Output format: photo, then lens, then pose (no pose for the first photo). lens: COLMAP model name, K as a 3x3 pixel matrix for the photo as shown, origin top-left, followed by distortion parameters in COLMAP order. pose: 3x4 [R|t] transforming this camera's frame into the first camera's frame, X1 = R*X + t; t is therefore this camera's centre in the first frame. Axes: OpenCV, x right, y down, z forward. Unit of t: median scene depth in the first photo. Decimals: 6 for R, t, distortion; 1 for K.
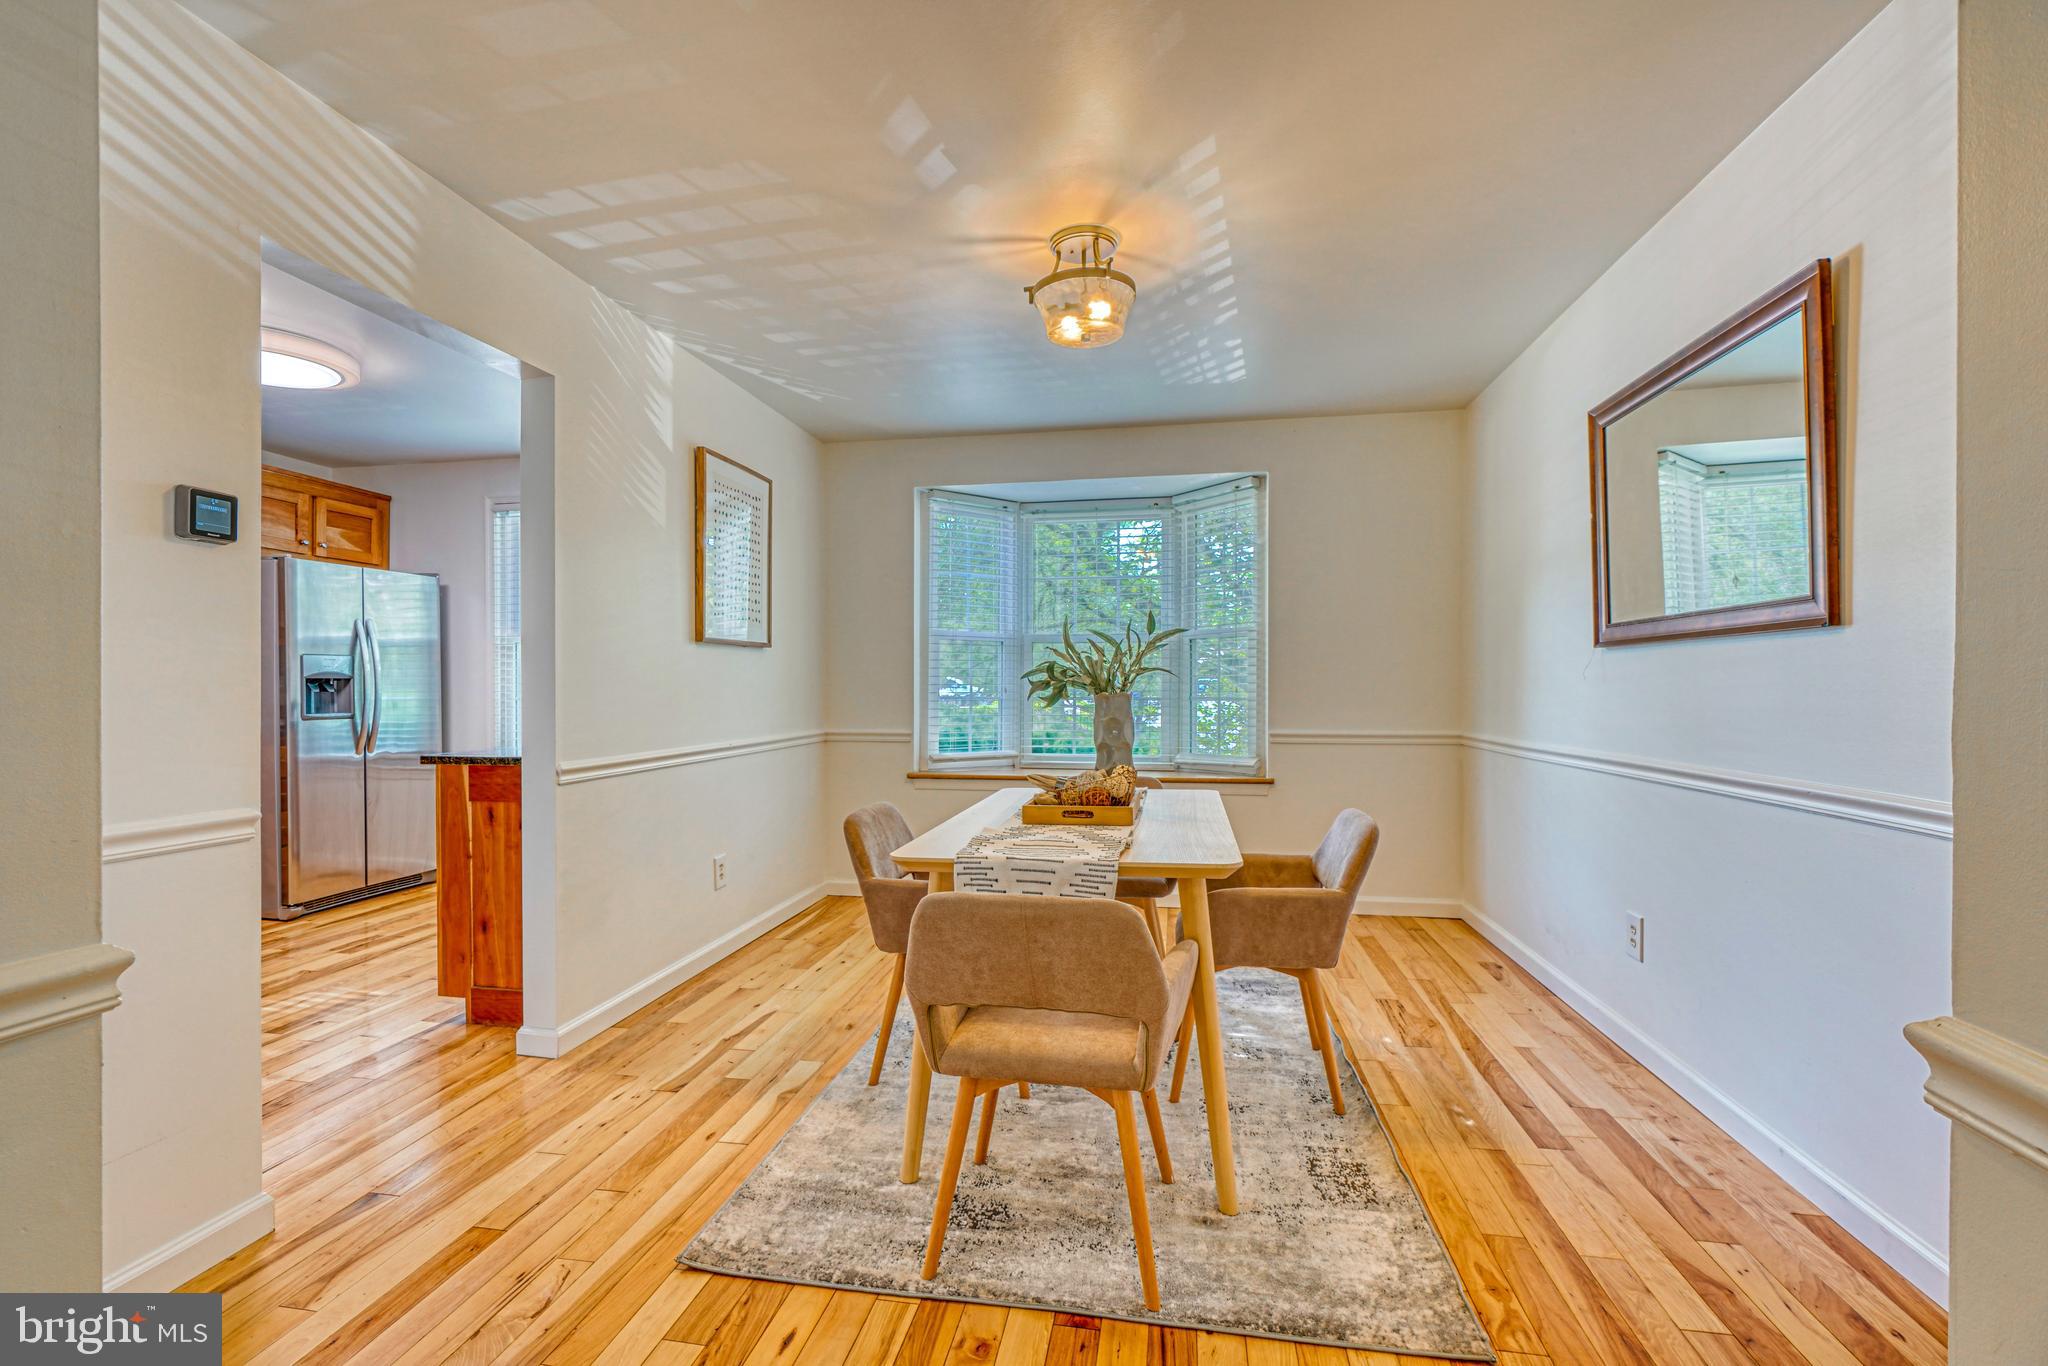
lens RADIAL K [[914.4, 0, 1004.3], [0, 914.4, 691.9], [0, 0, 1]] dist [-0.013749, 0.006160]
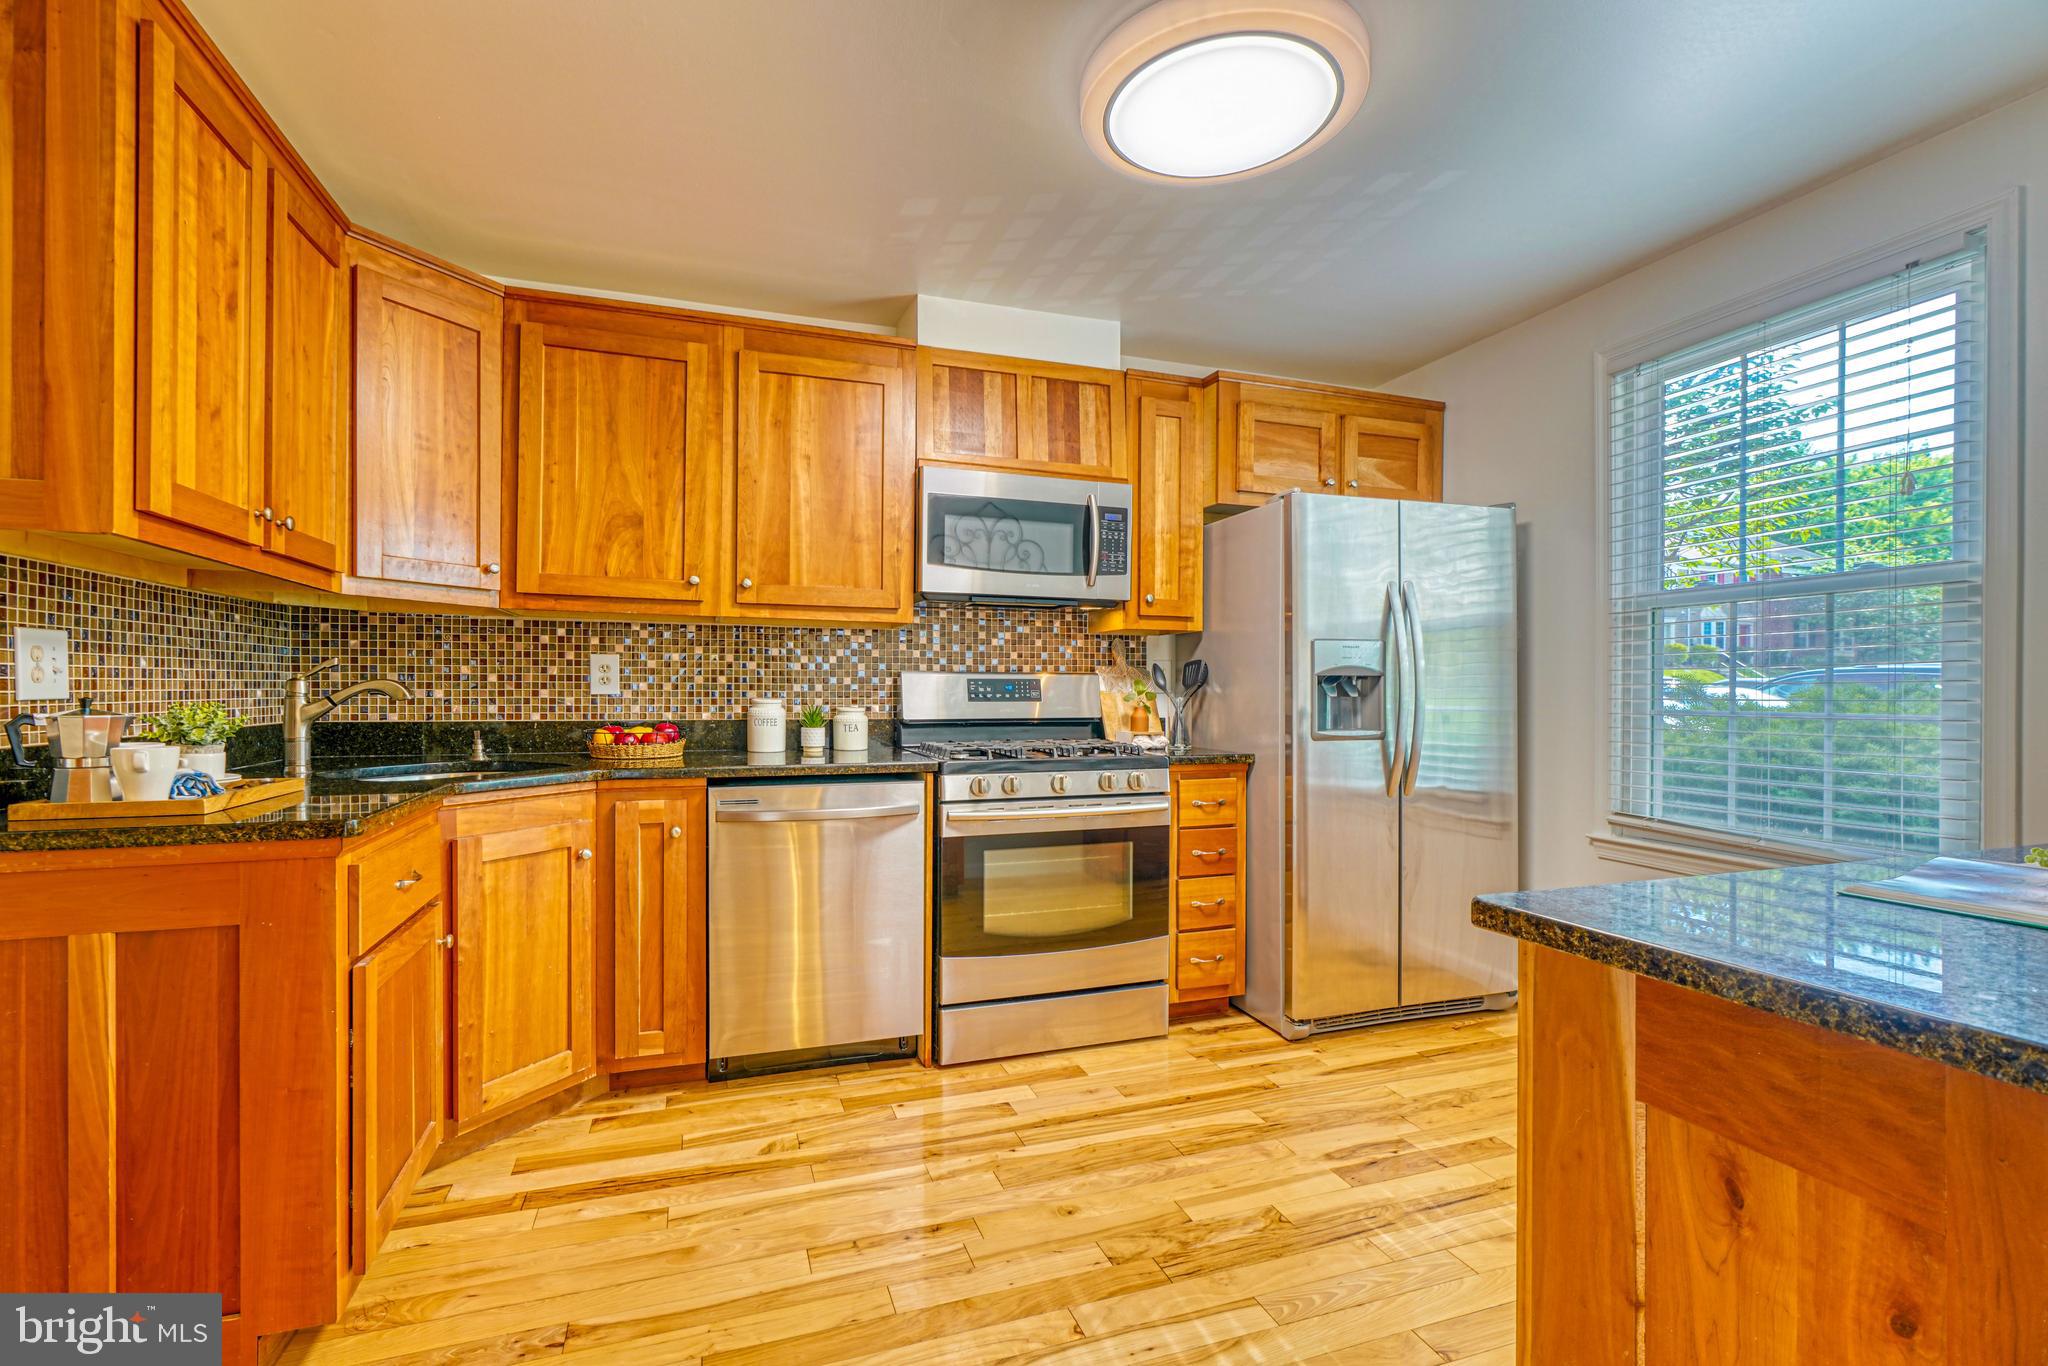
lens RADIAL K [[914.4, 0, 1007.8], [0, 914.4, 694.9], [0, 0, 1]] dist [-0.013749, 0.006160]
pose [[0.490761, 0.004892, -0.871280, -0.456970], [-0.007310, 0.999972, 0.001497, 0.000239], [0.871263, 0.005635, 0.490783, 0.722923]]
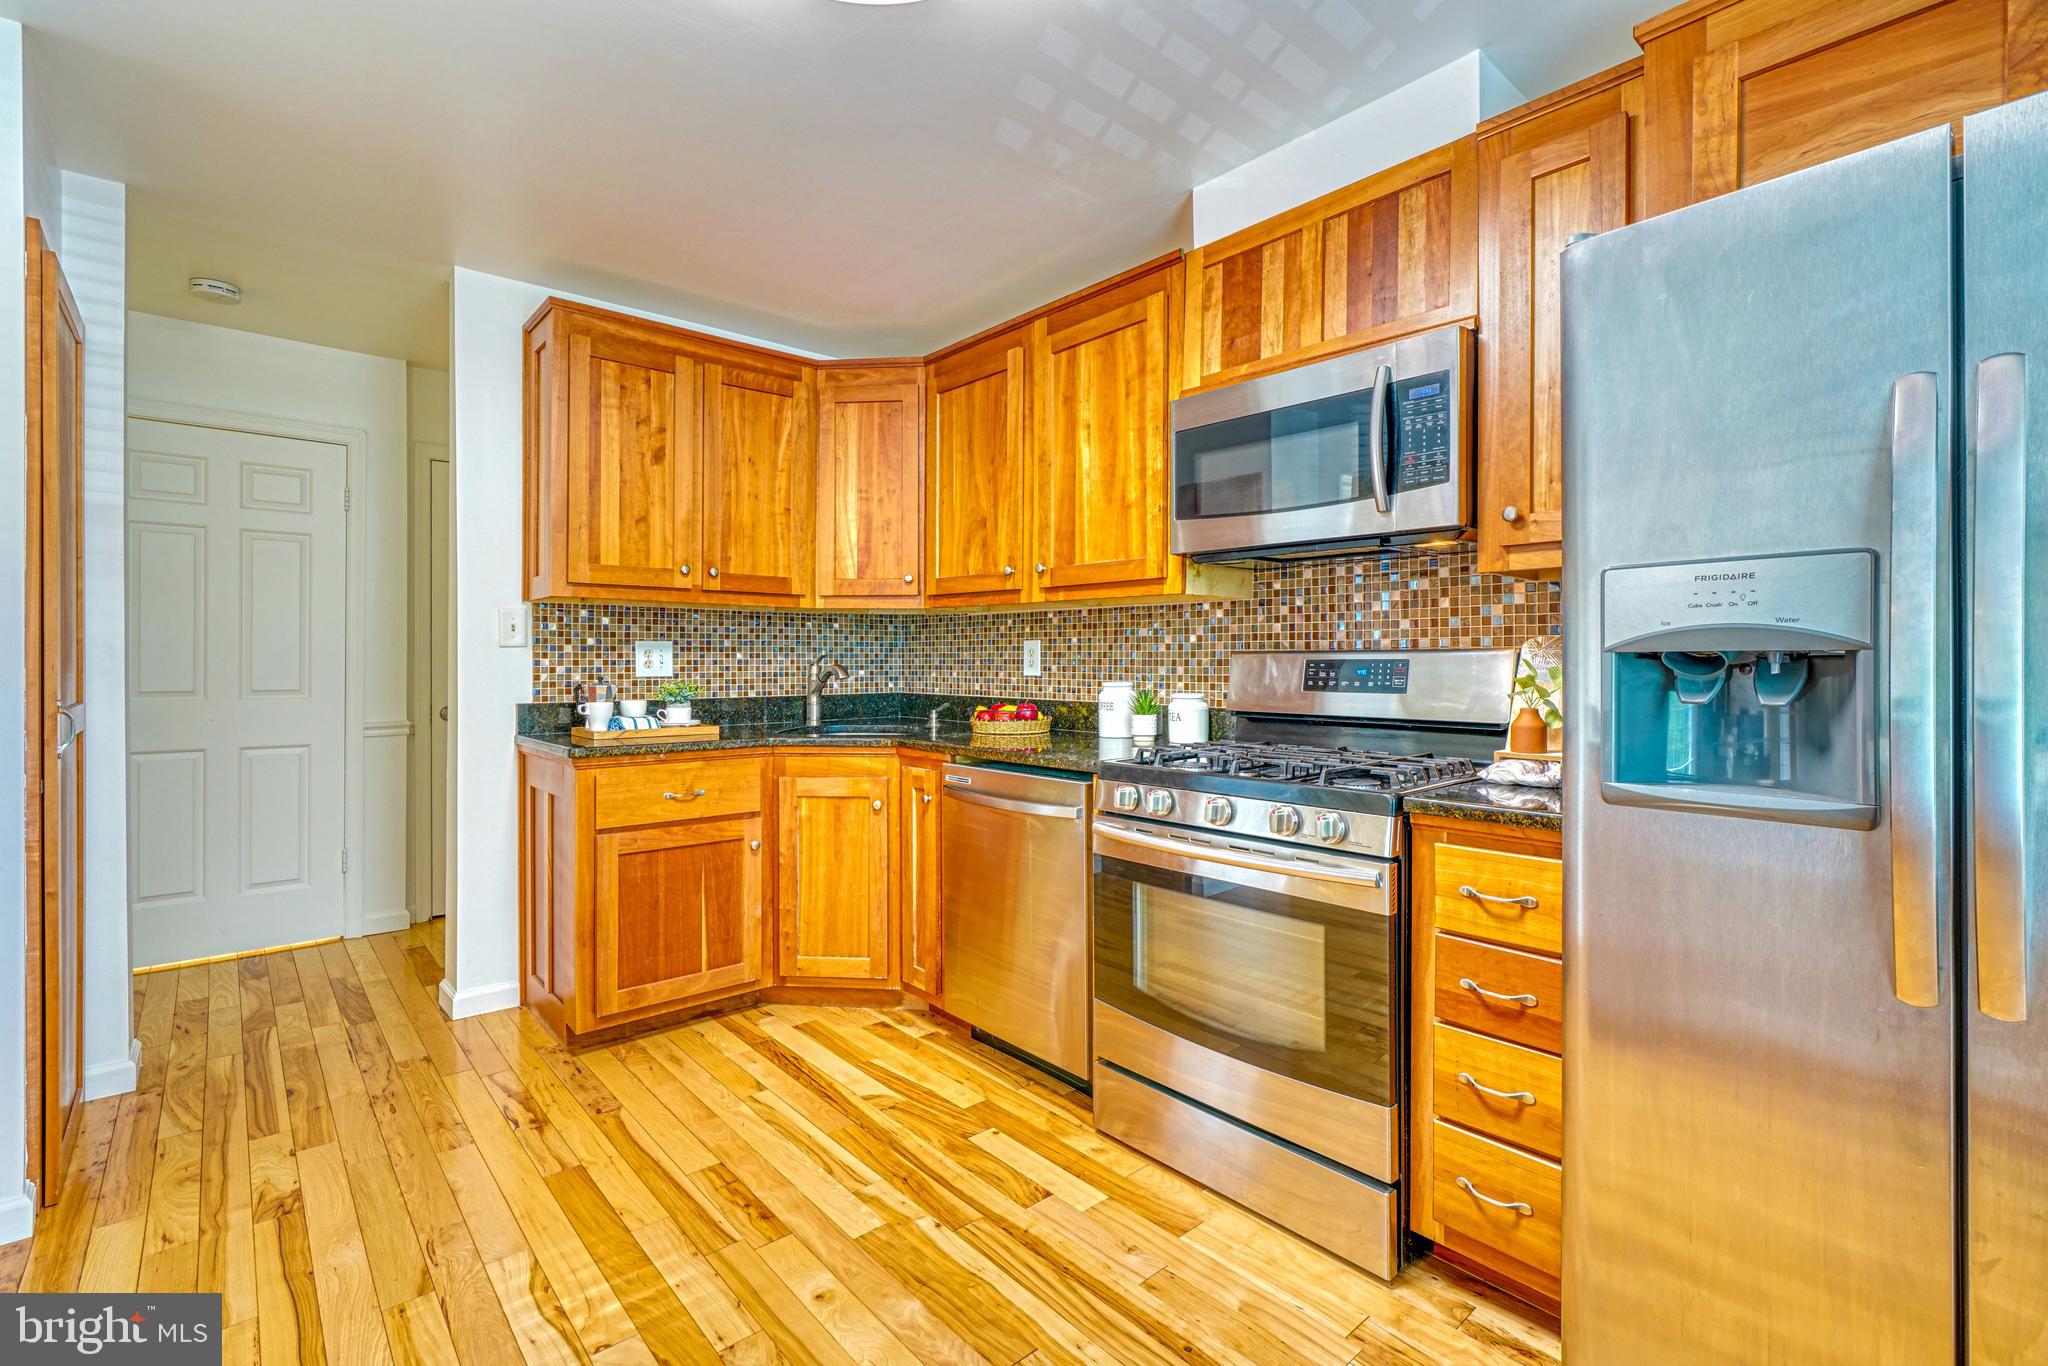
lens RADIAL K [[914.4, 0, 1029.0], [0, 914.4, 666.9], [0, 0, 1]] dist [-0.013749, 0.006160]
pose [[-0.616470, 0.003077, -0.787372, -0.653833], [-0.006069, 0.999944, 0.008659, -0.016736], [0.787355, 0.010117, -0.616417, 1.544644]]
